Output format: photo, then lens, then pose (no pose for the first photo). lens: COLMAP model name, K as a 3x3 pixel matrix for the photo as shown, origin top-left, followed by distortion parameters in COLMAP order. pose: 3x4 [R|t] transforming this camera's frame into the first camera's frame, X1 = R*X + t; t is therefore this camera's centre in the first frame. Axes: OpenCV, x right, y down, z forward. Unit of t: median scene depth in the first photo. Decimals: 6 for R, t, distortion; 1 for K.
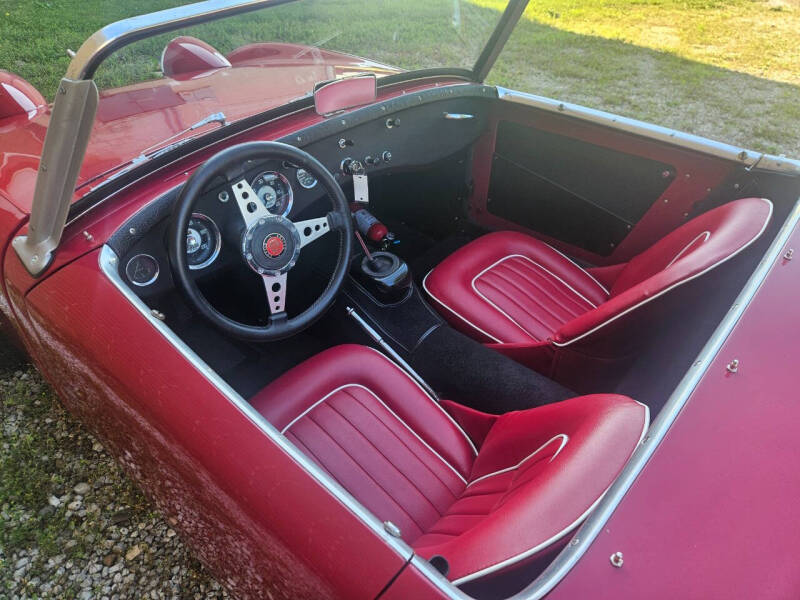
lens RADIAL K [[529.0, 0, 391.0], [0, 529.0, 303.0], [0, 0, 1]] dist [0.069084, -0.054969]
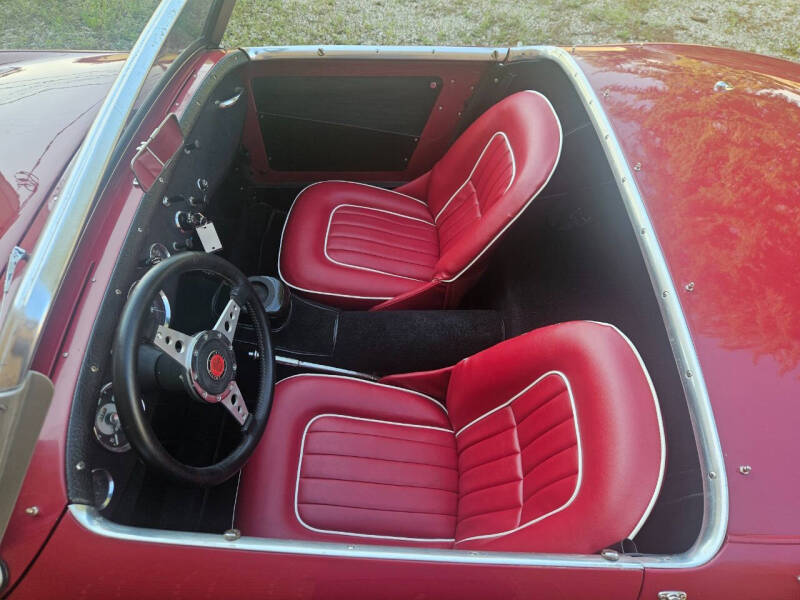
lens RADIAL K [[529.0, 0, 391.0], [0, 529.0, 303.0], [0, 0, 1]] dist [0.069084, -0.054969]
pose [[0.762586, -0.518403, 0.386937, -0.216573], [0.420480, 0.851787, 0.312498, -0.262633], [-0.491588, -0.075608, 0.867539, 0.084792]]
